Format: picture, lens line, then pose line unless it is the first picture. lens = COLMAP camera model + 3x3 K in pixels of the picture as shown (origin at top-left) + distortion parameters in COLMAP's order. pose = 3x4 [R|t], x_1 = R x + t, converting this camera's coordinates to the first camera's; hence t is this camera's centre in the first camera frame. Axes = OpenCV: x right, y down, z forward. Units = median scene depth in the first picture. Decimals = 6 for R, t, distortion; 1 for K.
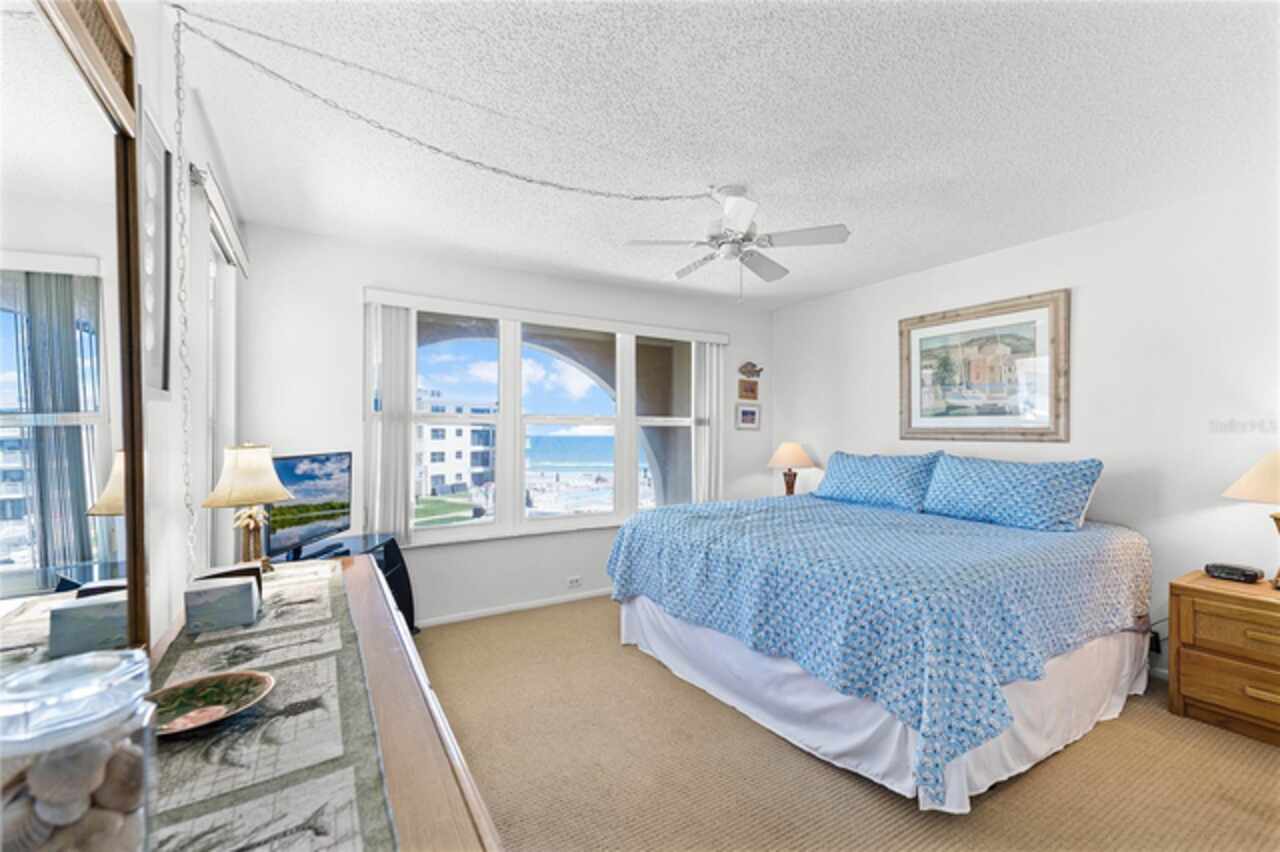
lens RADIAL K [[550.4, 0, 634.7], [0, 550.4, 428.7], [0, 0, 1]] dist [-0.004579, -0.005664]
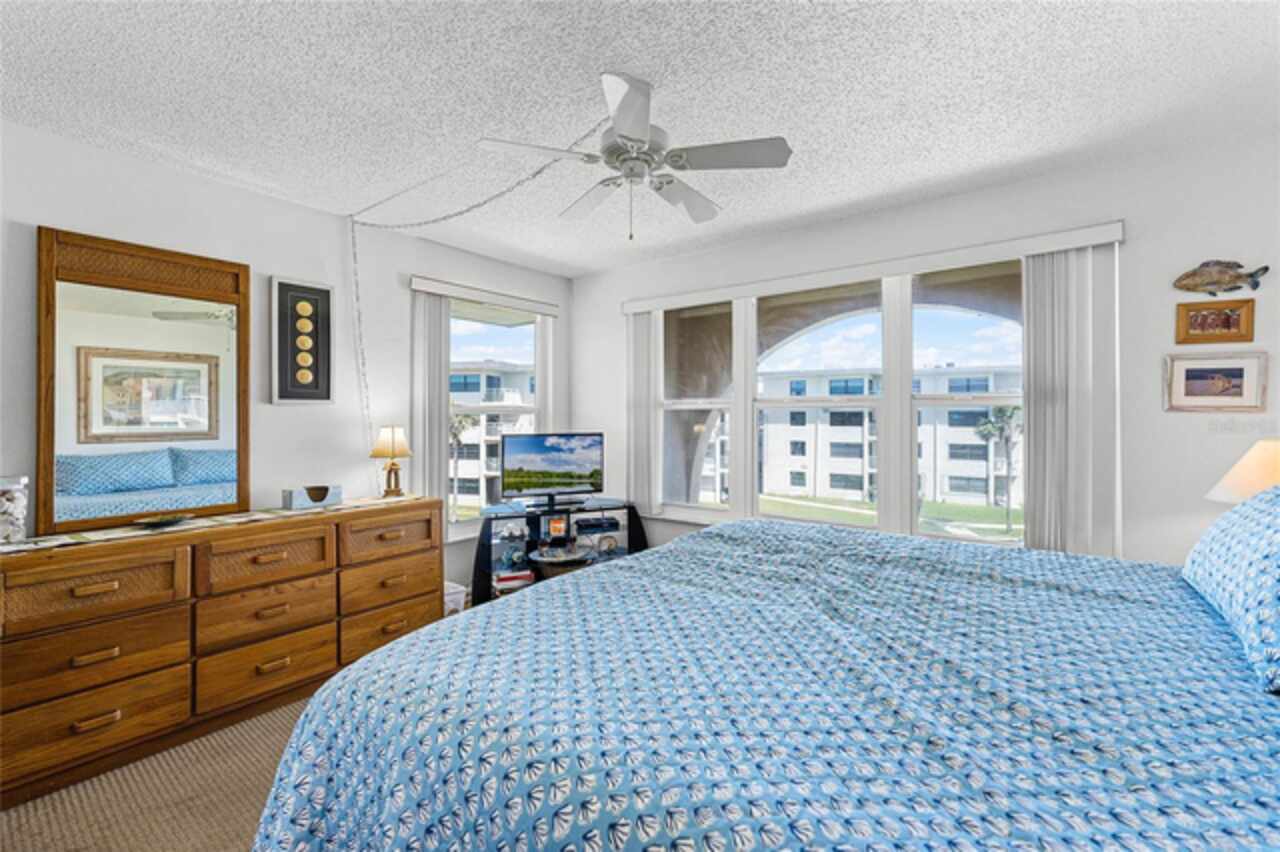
lens RADIAL K [[550.4, 0, 649.8], [0, 550.4, 418.6], [0, 0, 1]] dist [-0.004579, -0.005664]
pose [[0.358495, 0.000183, -0.933532, 0.587520], [0.018867, 0.999794, 0.007441, -0.004187], [0.933341, -0.020280, 0.358418, 0.517407]]
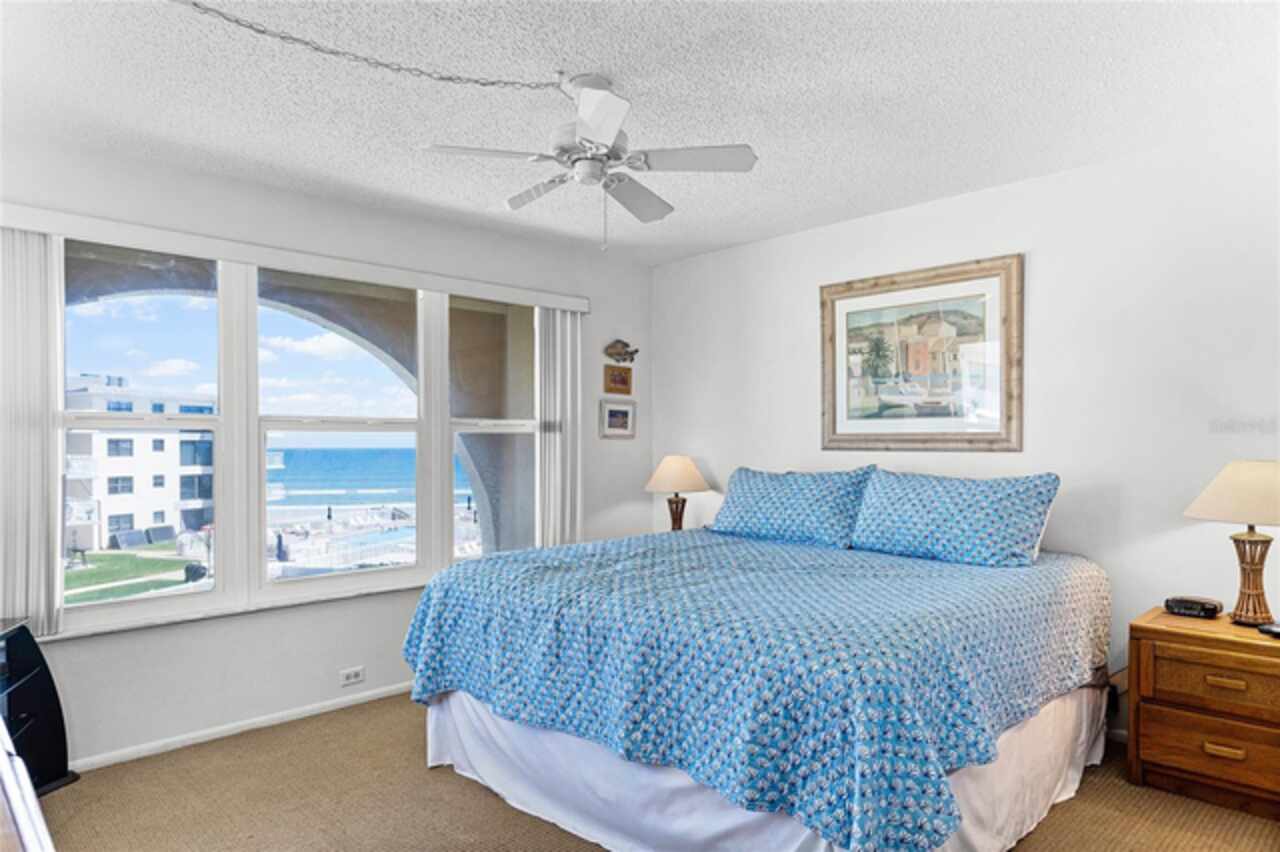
lens RADIAL K [[761.6, 0, 647.9], [0, 761.6, 447.9], [0, 0, 1]] dist [-0.059665, -0.002584]
pose [[0.972682, -0.007938, 0.232007, 0.027182], [0.004814, 0.999890, 0.014025, 0.001819], [-0.232093, -0.012525, 0.972613, 0.082345]]
